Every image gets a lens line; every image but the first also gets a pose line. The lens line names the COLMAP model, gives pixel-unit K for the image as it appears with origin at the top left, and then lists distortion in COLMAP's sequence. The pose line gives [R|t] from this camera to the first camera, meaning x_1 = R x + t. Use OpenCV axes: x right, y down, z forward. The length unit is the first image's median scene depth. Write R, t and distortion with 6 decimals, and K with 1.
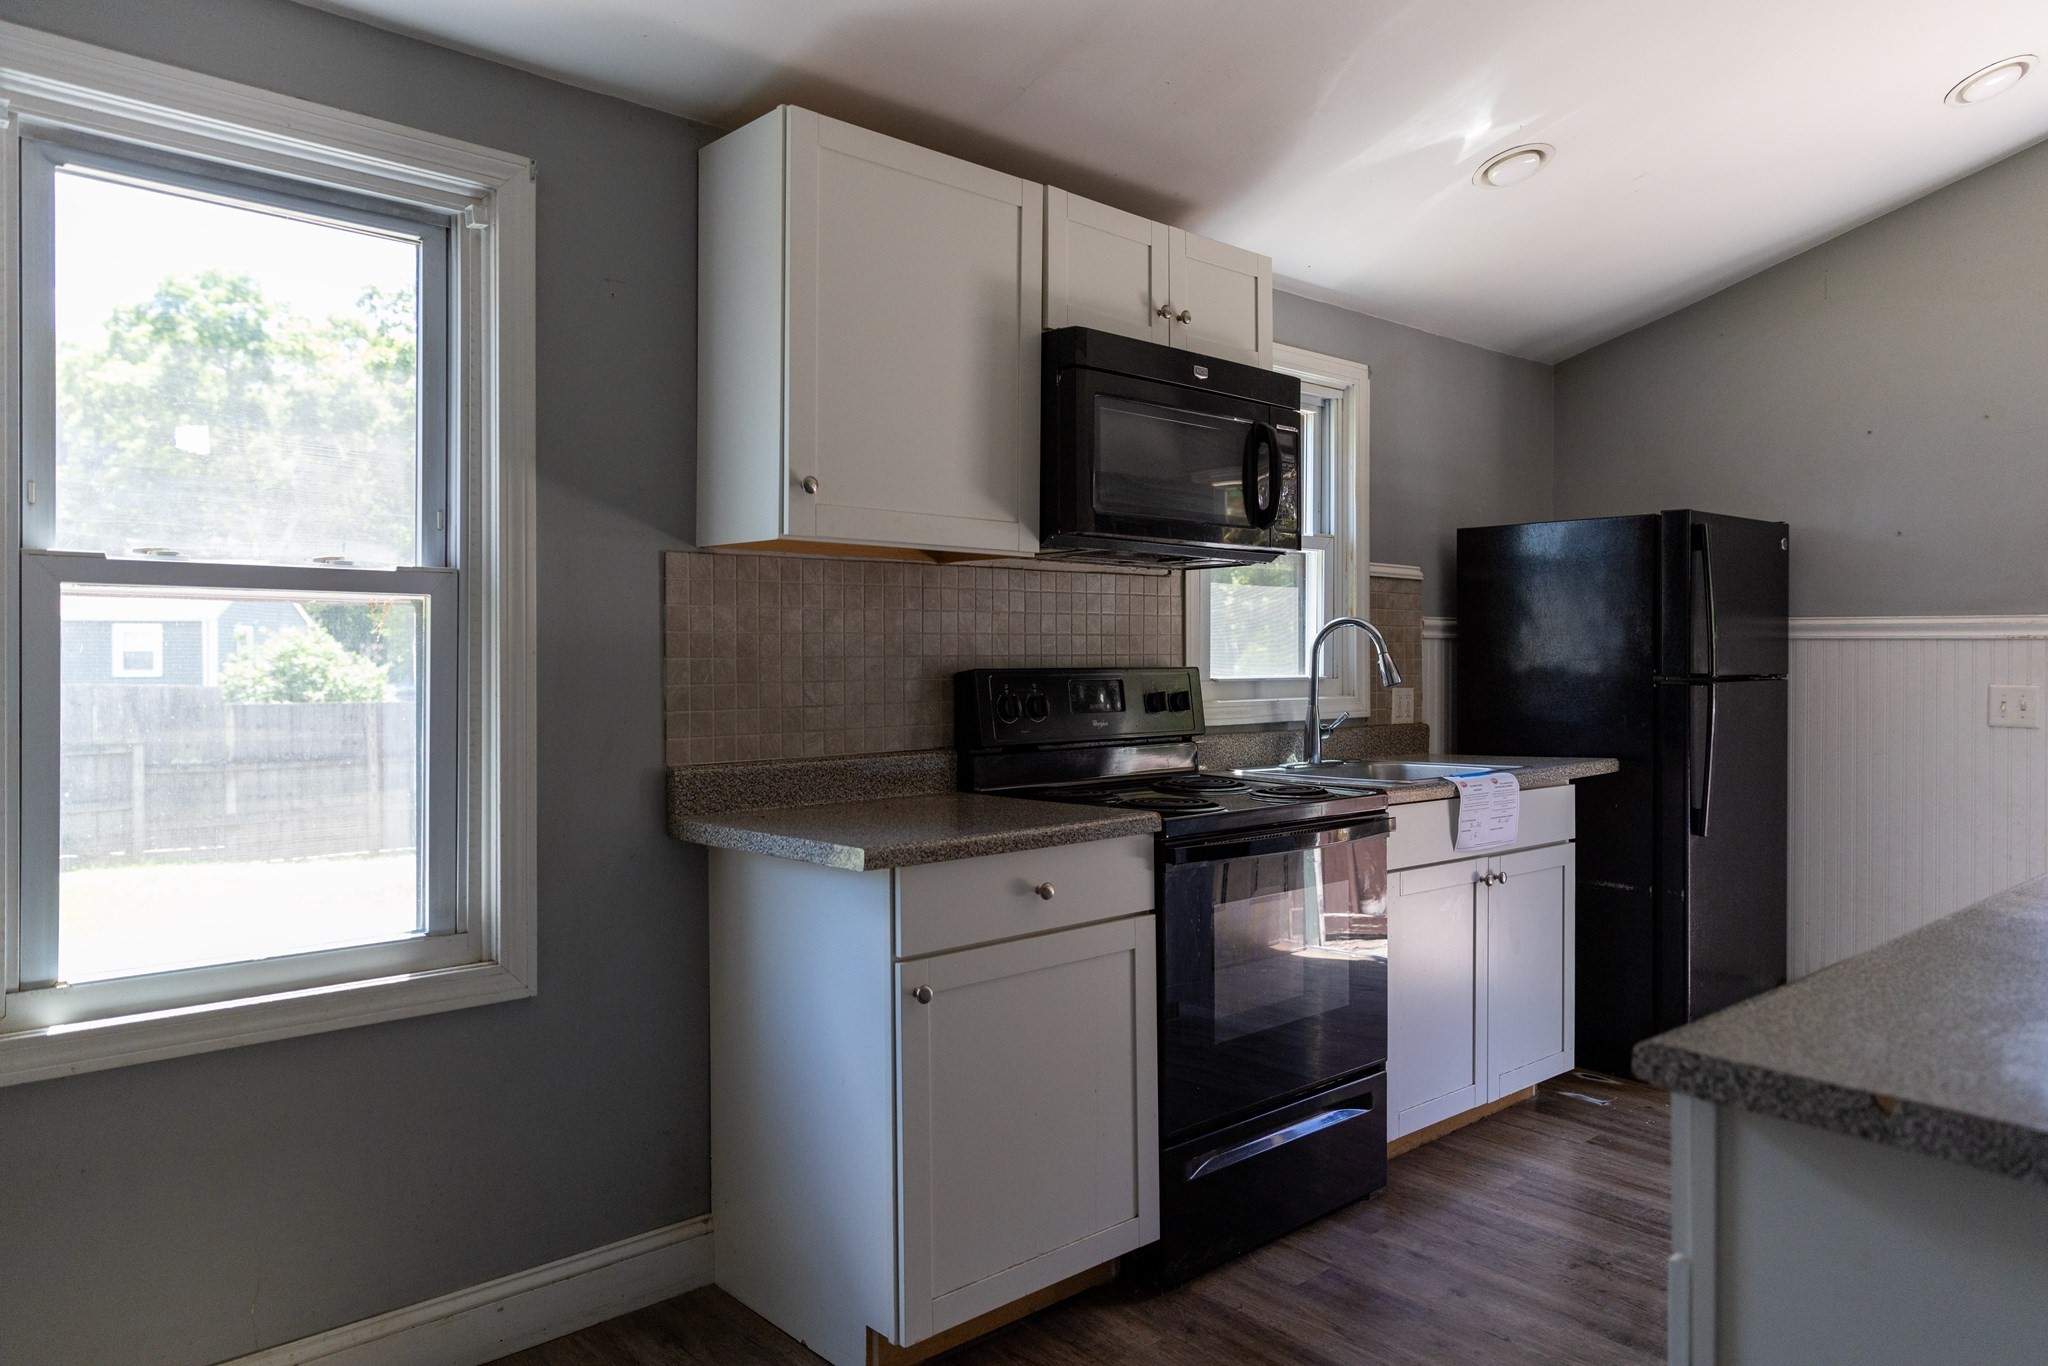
lens RADIAL K [[1353.0, 0, 1028.2], [0, 1353.0, 665.1], [0, 0, 1]] dist [0.004652, -0.000855]
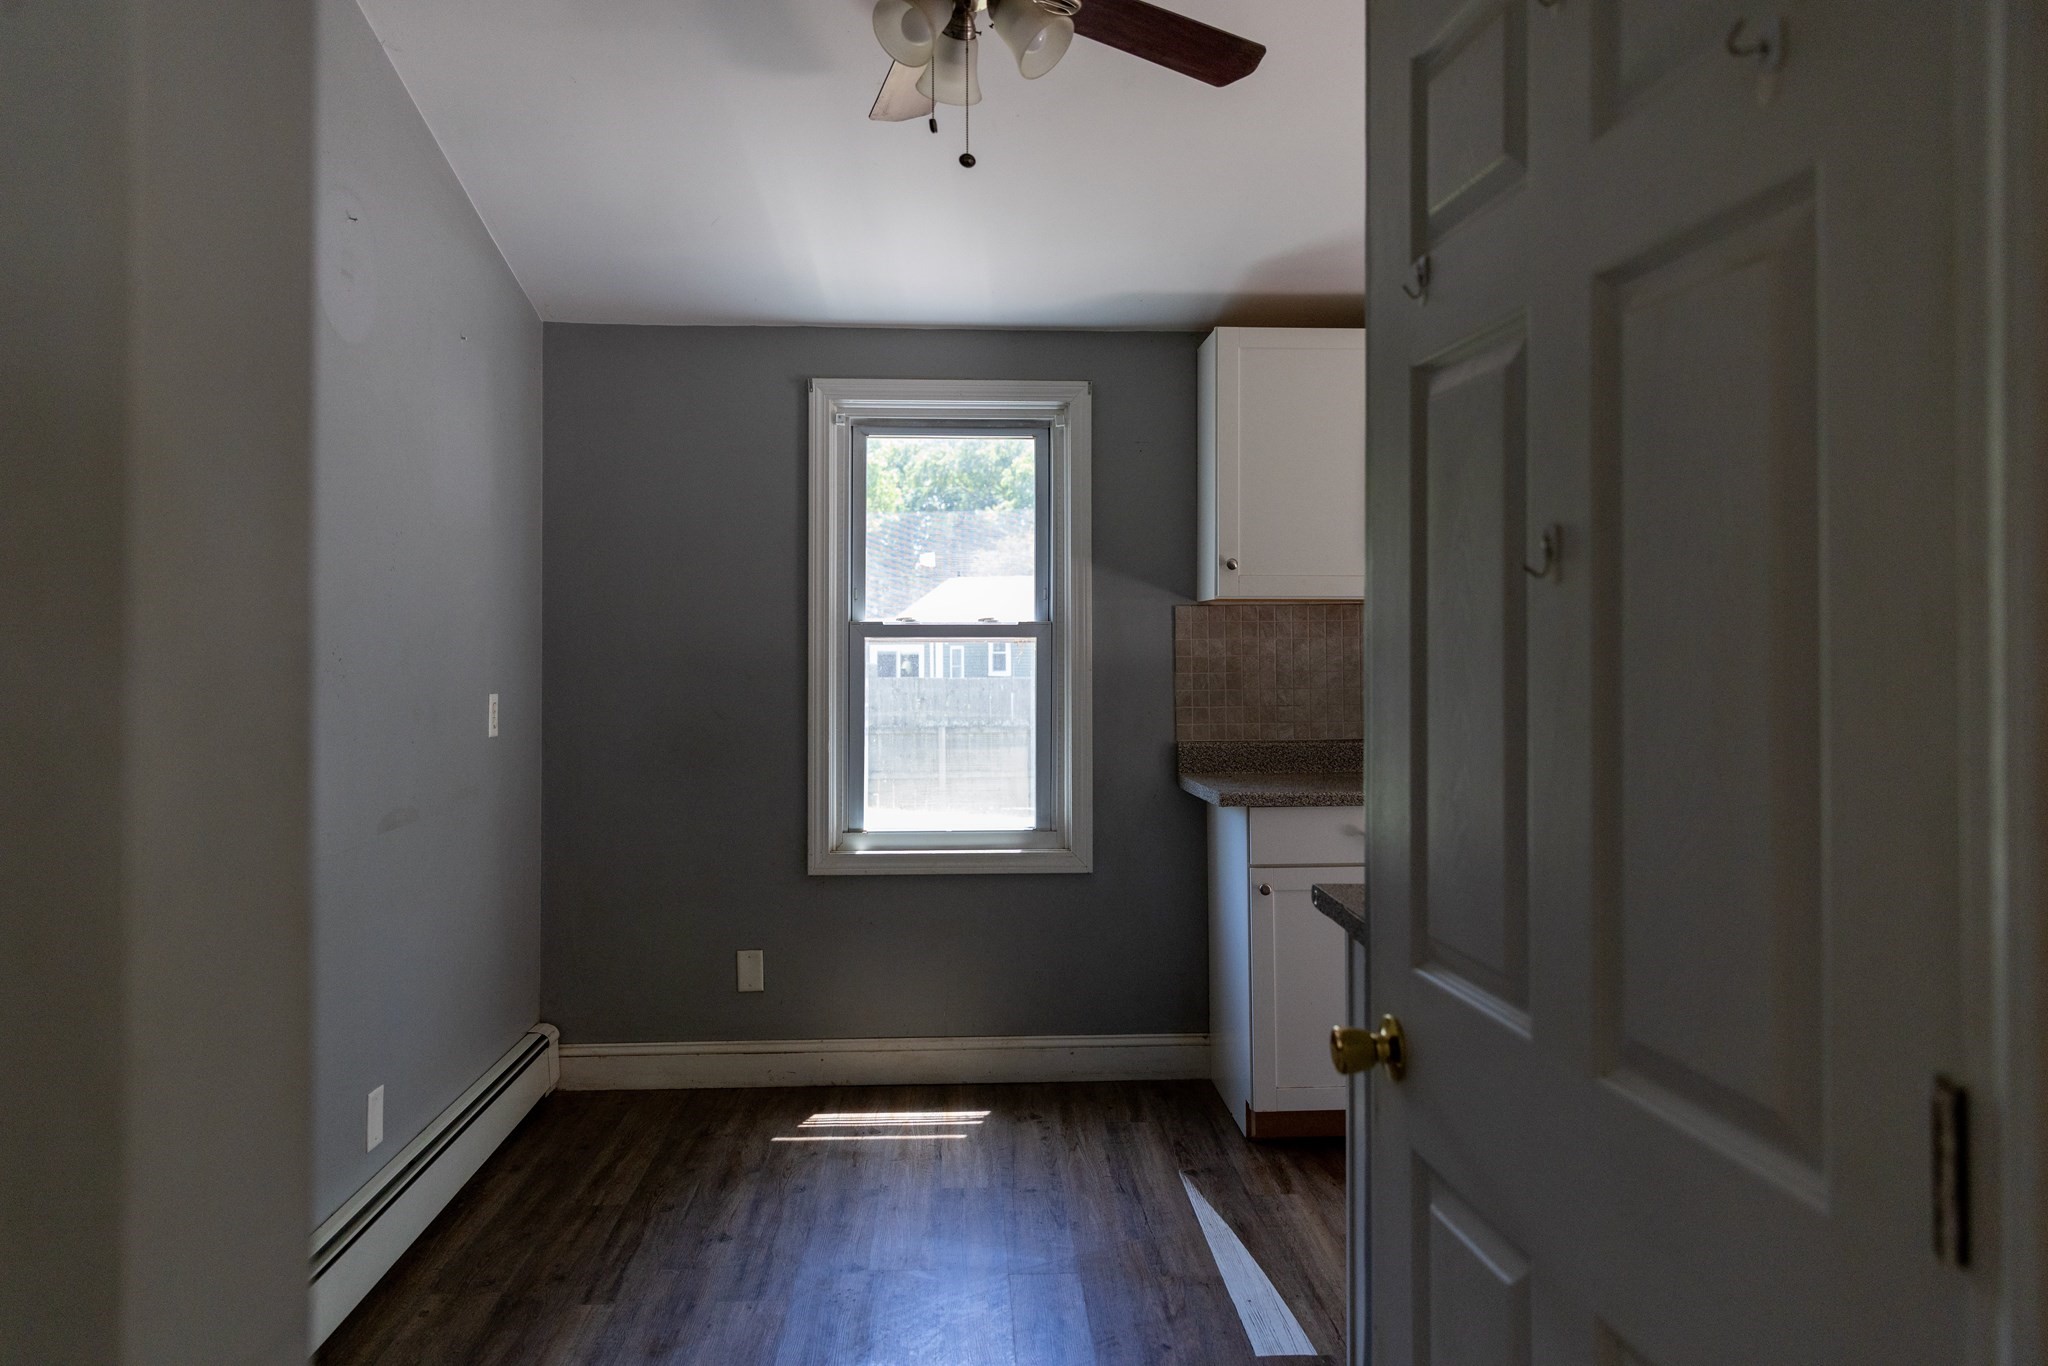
lens RADIAL K [[1372.3, 0, 1026.2], [0, 1372.3, 626.1], [0, 0, 1]] dist [-0.006399, -0.001152]
pose [[0.772872, -0.014053, -0.634407, 0.660521], [-0.001225, 0.999720, -0.023638, -0.023188], [0.634561, 0.019046, 0.772638, -0.380136]]
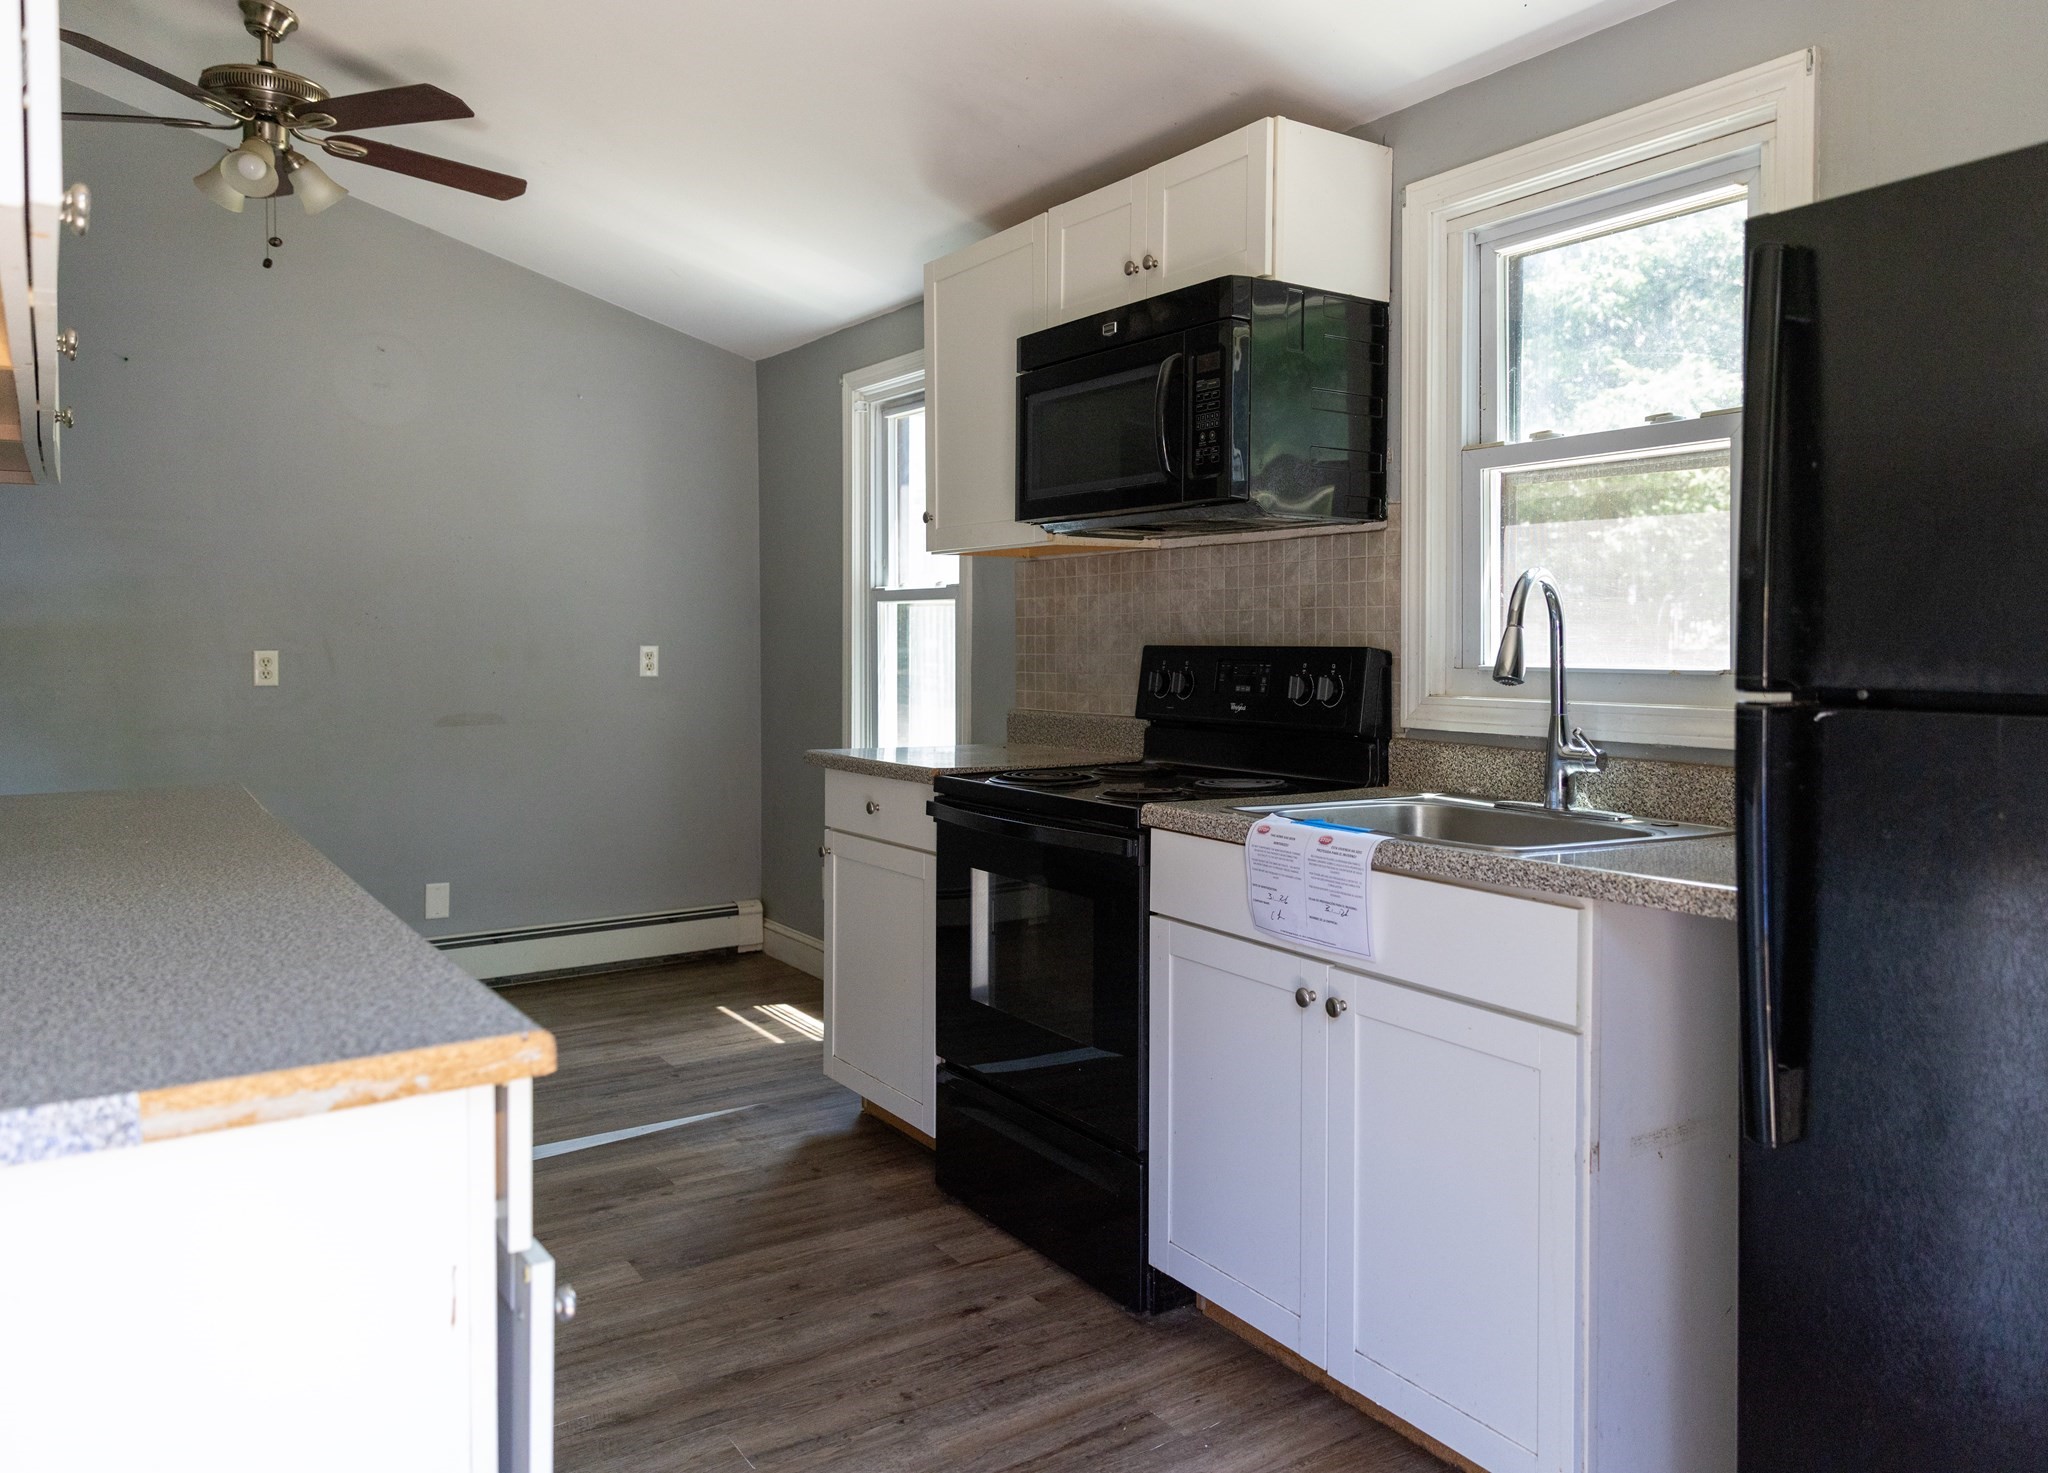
lens RADIAL K [[1486.0, 0, 1104.3], [0, 1486.0, 676.7], [0, 0, 1]] dist [-0.001409, 0.000214]
pose [[-0.127543, 0.024922, -0.991520, 1.416734], [-0.009454, 0.999608, 0.026341, -0.003779], [0.991788, 0.012733, -0.127258, 1.391914]]
